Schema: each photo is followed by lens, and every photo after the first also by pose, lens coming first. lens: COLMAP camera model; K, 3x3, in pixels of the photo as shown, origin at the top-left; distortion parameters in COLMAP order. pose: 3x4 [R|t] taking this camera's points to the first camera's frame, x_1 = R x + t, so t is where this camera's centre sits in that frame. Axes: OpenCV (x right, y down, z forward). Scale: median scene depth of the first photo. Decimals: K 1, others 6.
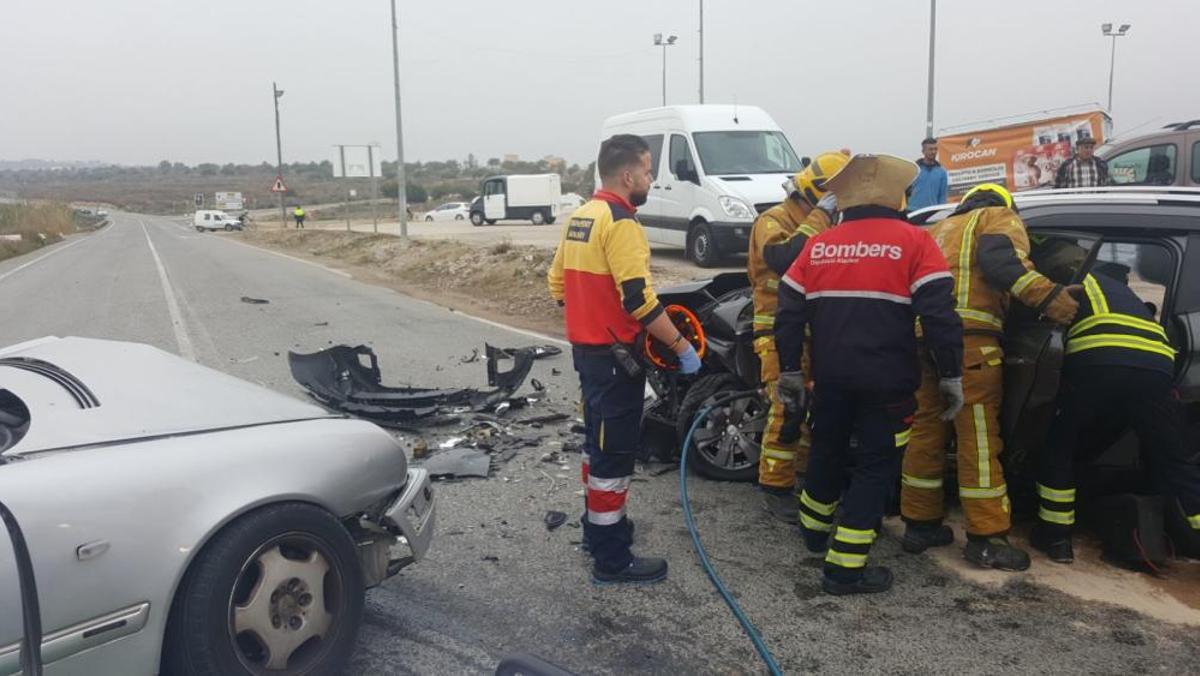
lens RADIAL K [[886.6, 0, 586.2], [0, 886.6, 340.1], [0, 0, 1]] dist [0.111612, -0.190232]
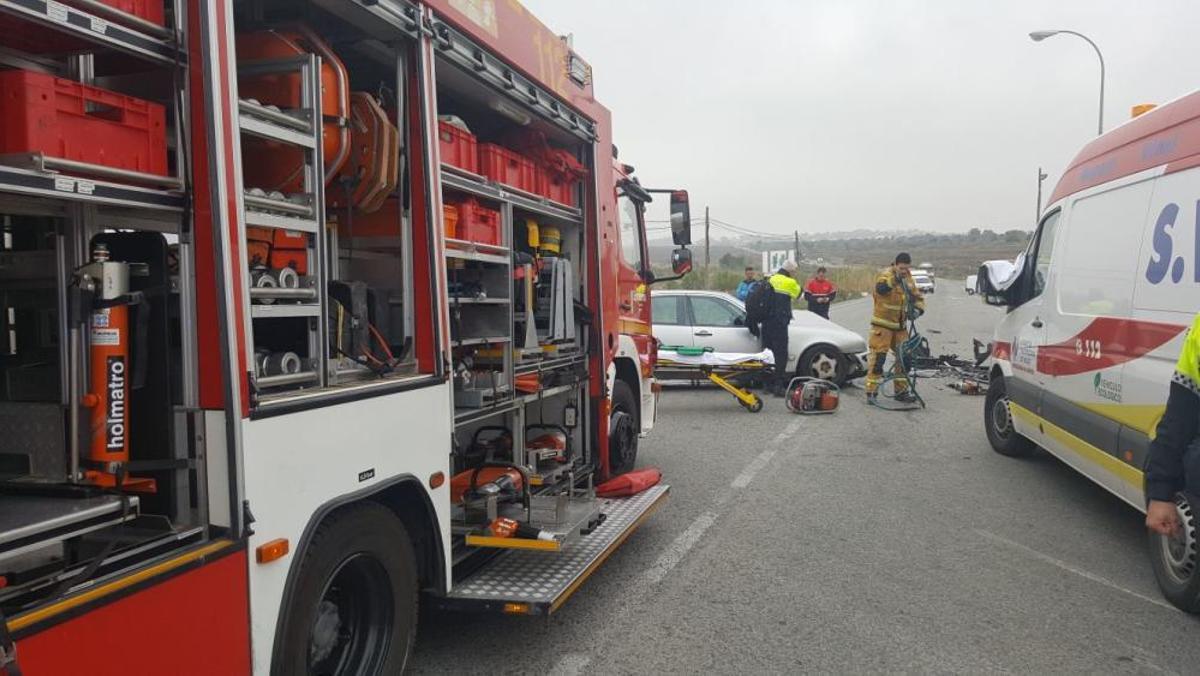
lens RADIAL K [[886.6, 0, 586.2], [0, 886.6, 340.1], [0, 0, 1]] dist [0.111612, -0.190232]
pose [[0.665233, 0.069144, -0.743427, 0.723642], [-0.121590, 0.992443, -0.016497, 0.128854], [0.736669, 0.101368, 0.668613, -0.949765]]
